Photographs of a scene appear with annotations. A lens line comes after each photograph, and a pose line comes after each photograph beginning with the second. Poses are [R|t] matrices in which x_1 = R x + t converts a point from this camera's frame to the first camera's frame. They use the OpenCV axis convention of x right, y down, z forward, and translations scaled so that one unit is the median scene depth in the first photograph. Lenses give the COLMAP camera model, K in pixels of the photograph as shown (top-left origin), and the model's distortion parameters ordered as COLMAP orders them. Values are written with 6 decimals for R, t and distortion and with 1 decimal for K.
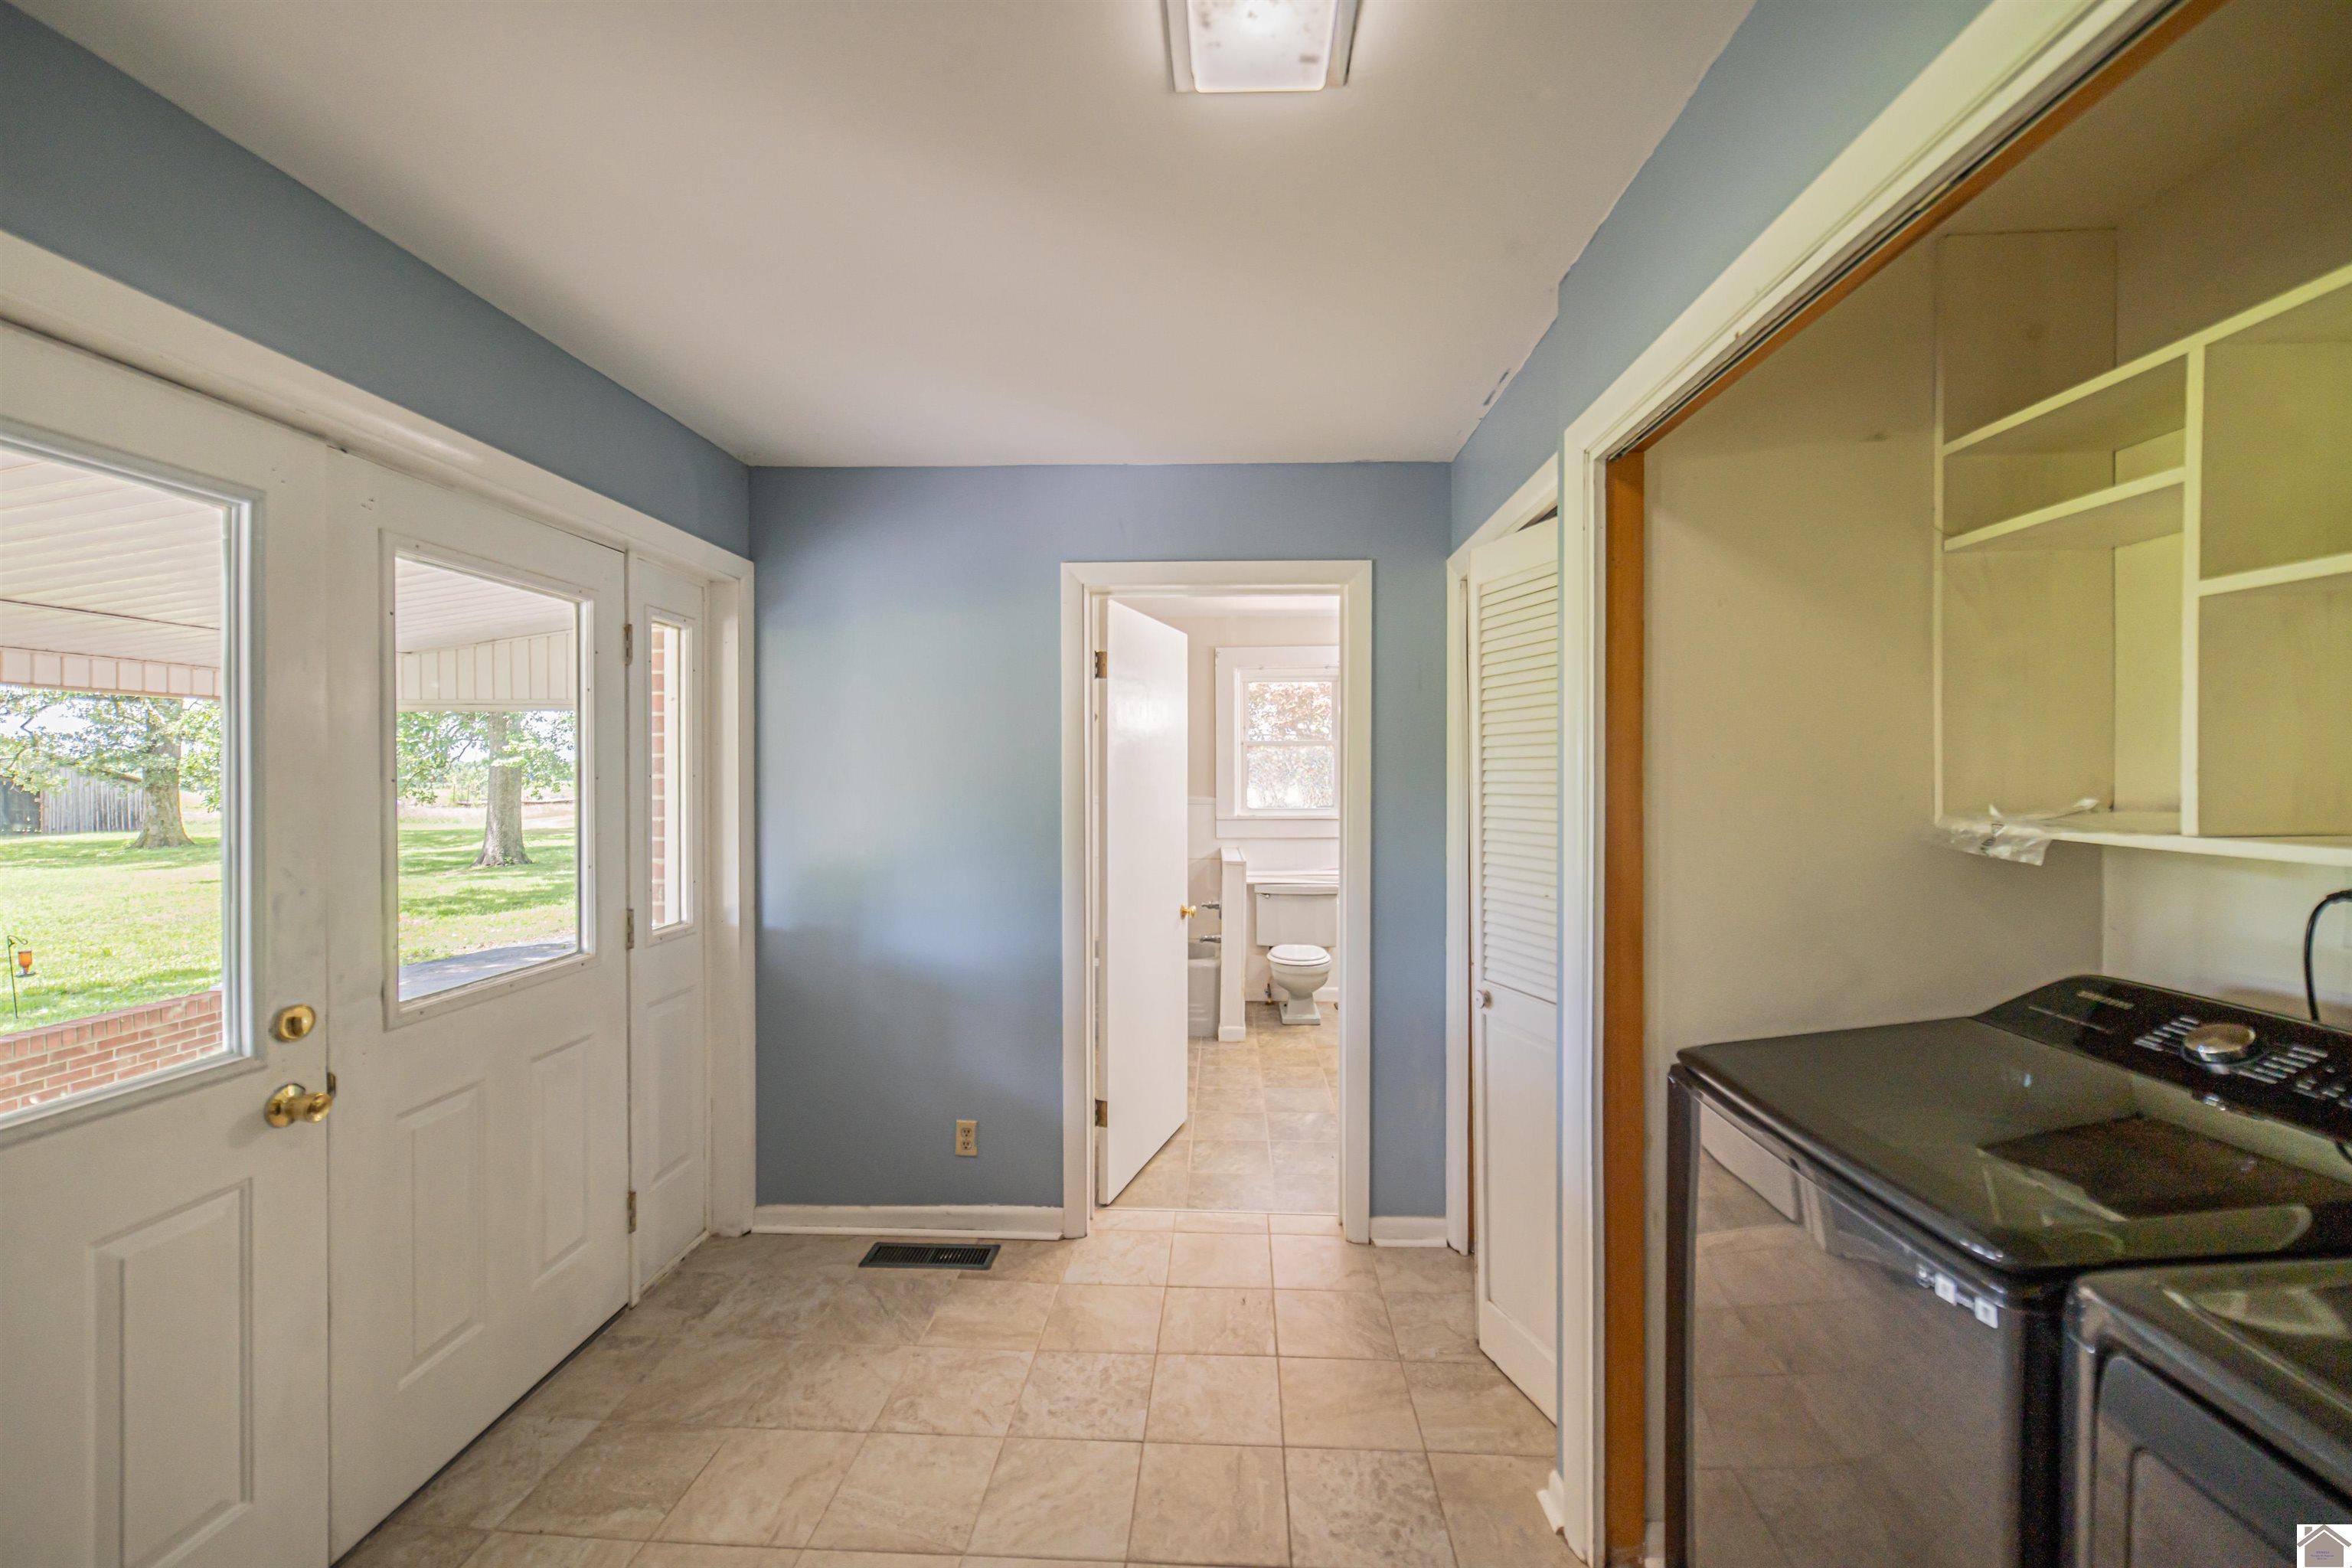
lens RADIAL K [[889.4, 0, 1199.5], [0, 889.4, 784.0], [0, 0, 1]] dist [-0.001053, 0.000087]
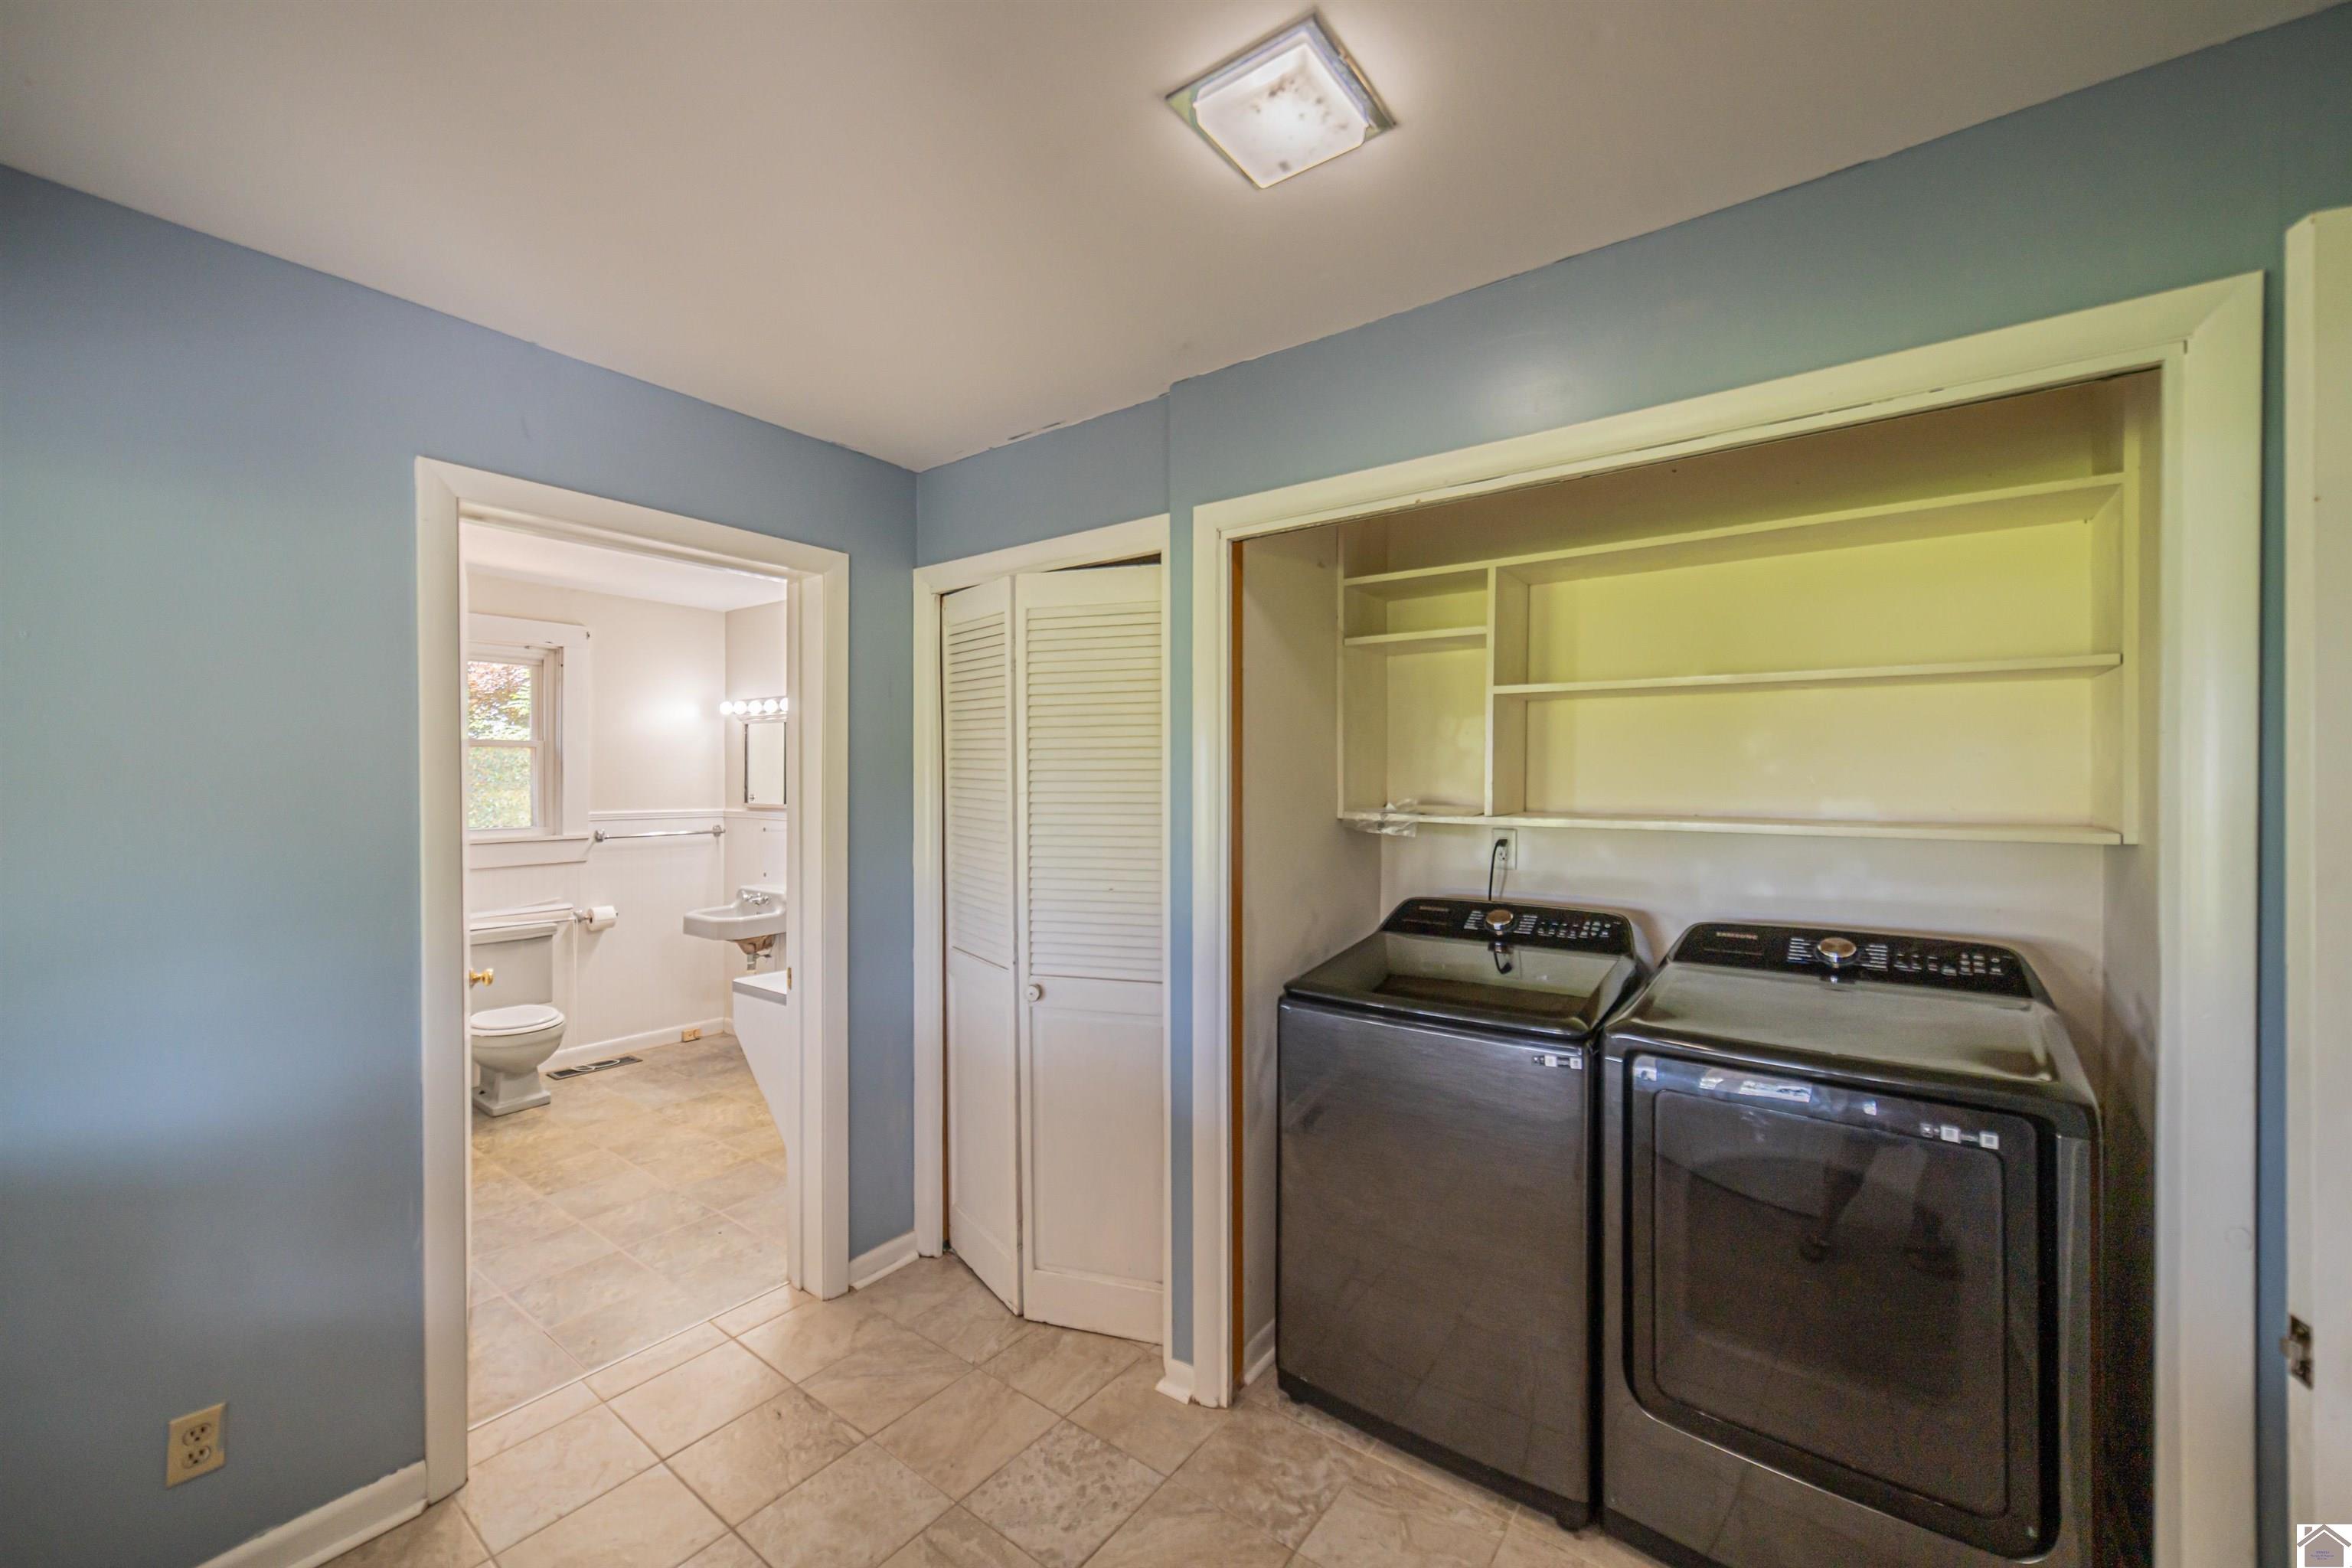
lens RADIAL K [[897.4, 0, 1176.2], [0, 897.4, 789.4], [0, 0, 1]] dist [-0.001412, 0.000112]
pose [[0.572360, -0.007855, 0.819965, -0.411631], [0.009193, 0.999953, 0.003162, -0.006101], [-0.819951, 0.005728, 0.572405, 0.200355]]
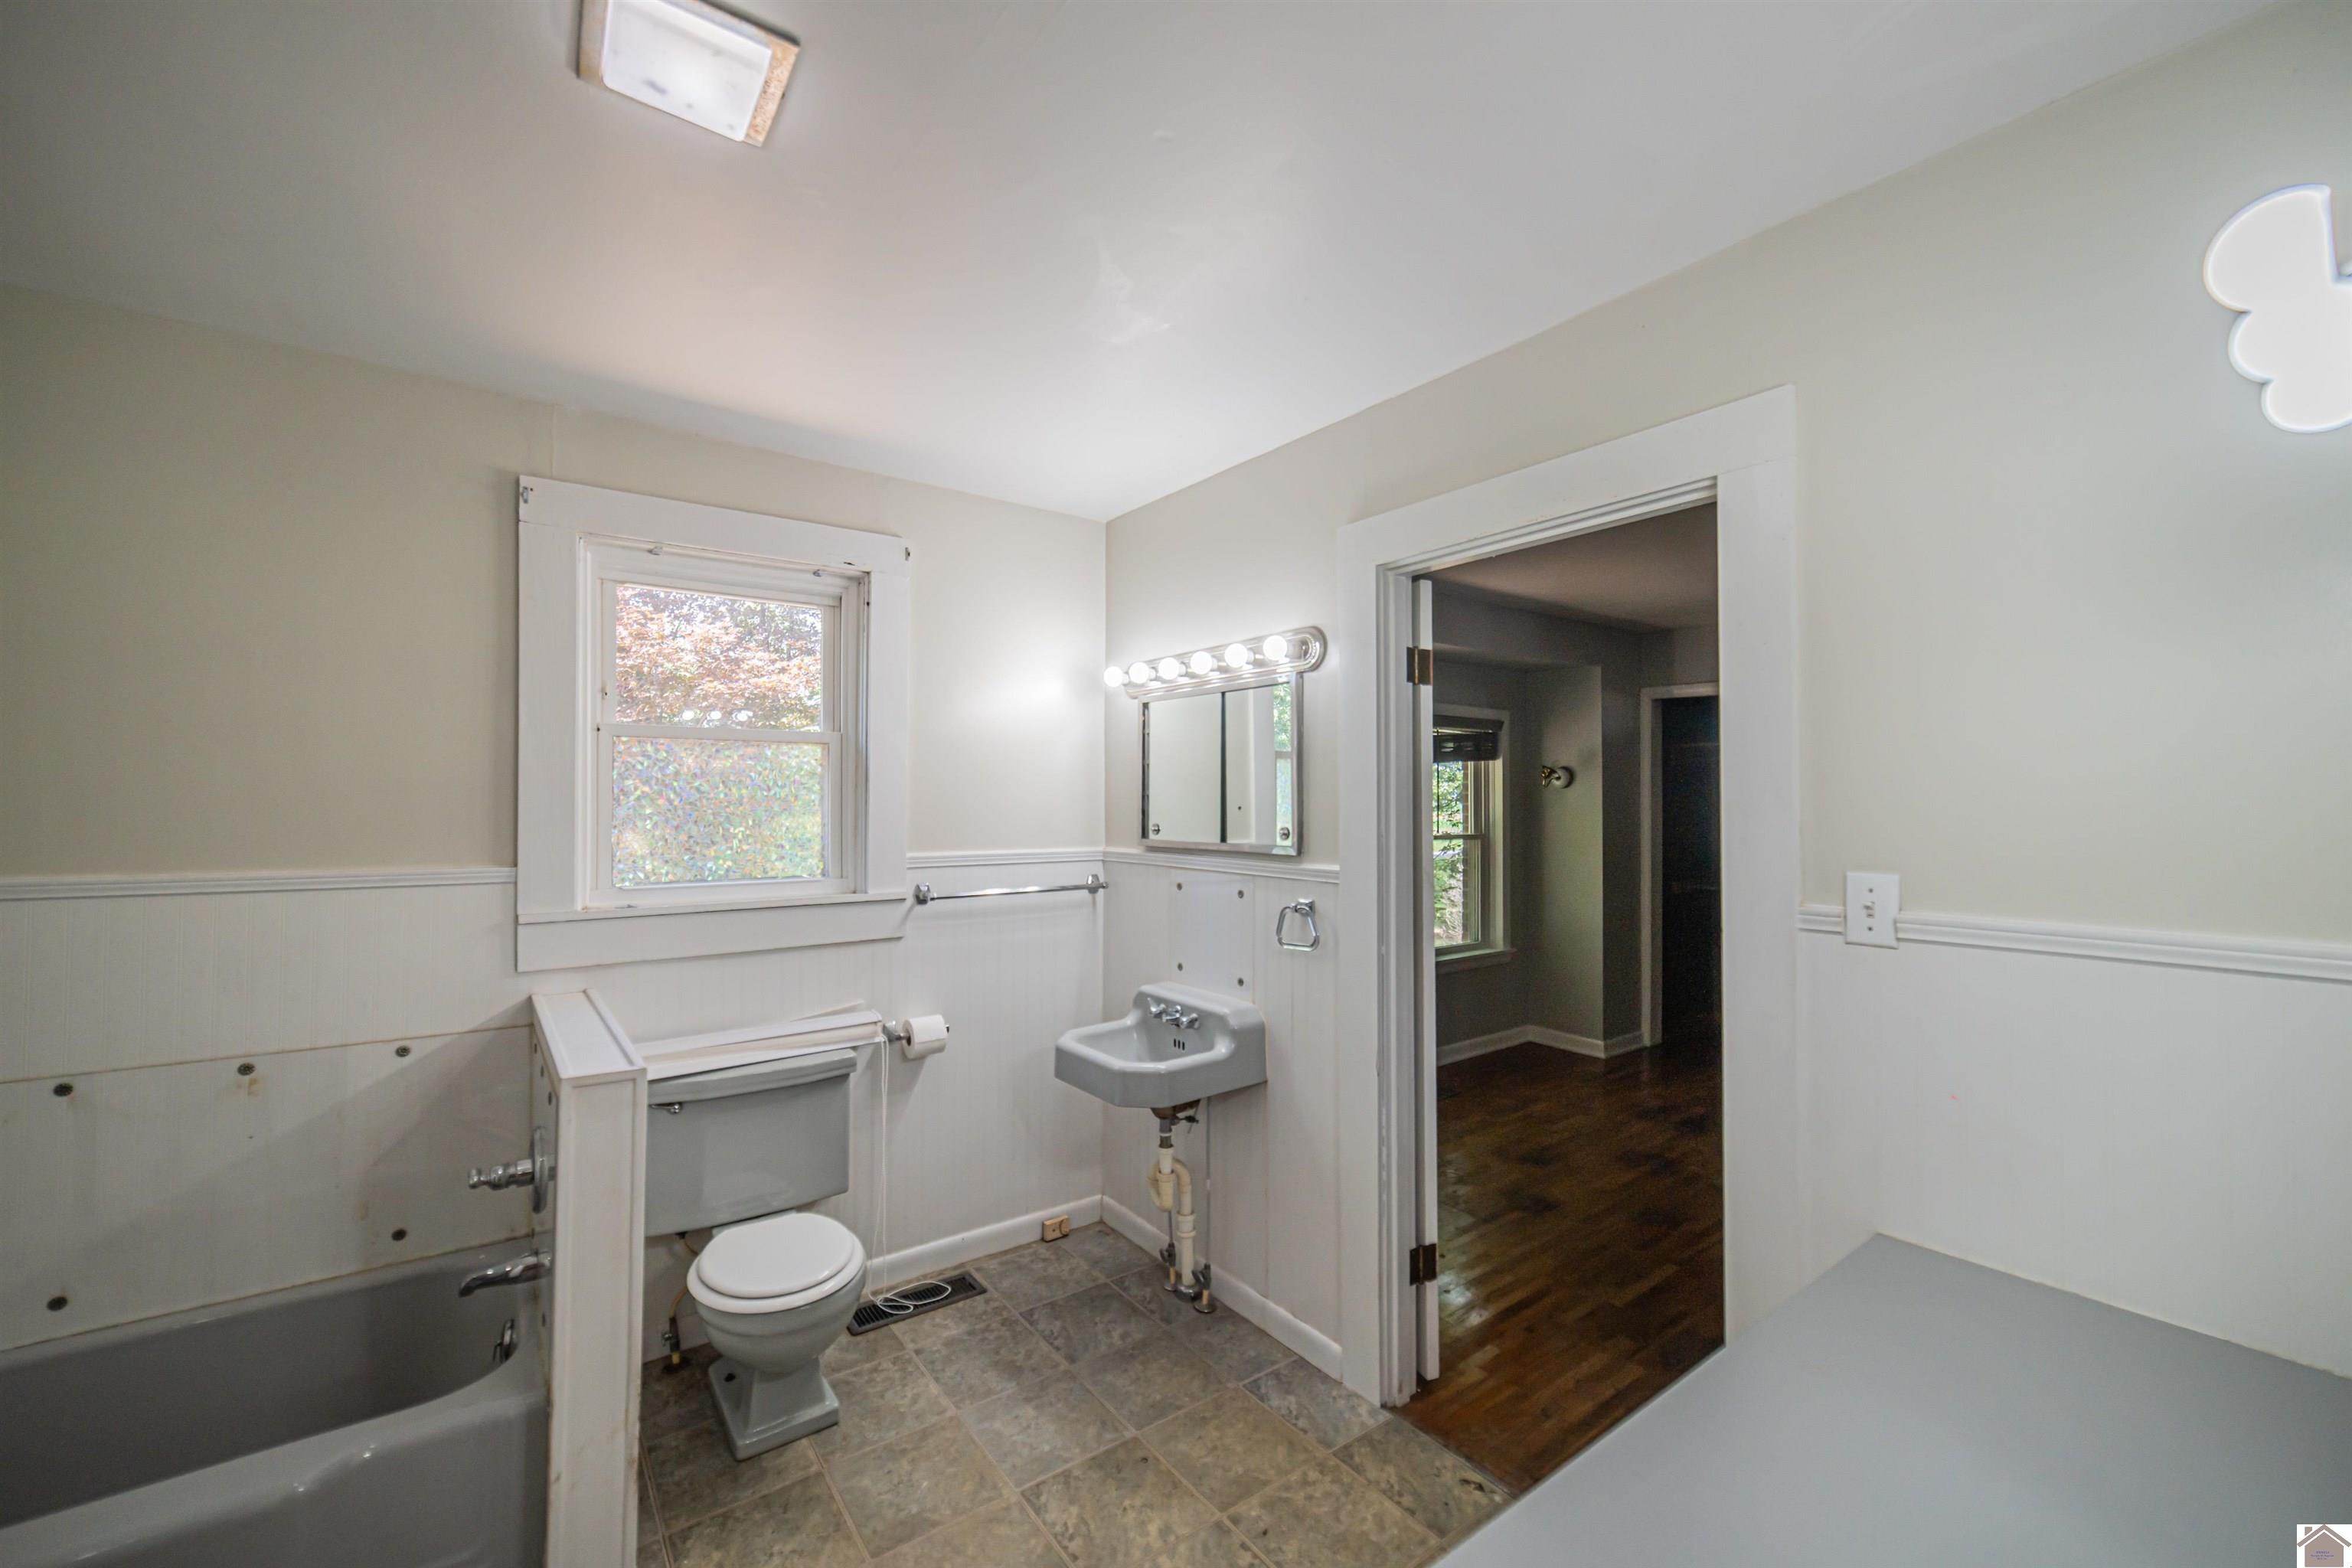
lens RADIAL K [[914.2, 0, 1177.9], [0, 914.2, 789.6], [0, 0, 1]] dist [-0.001629, -0.000268]
pose [[0.782315, 0.006753, 0.622846, -0.010803], [0.009681, 0.999689, -0.023000, -0.014056], [-0.622807, 0.024023, 0.782006, 1.207637]]
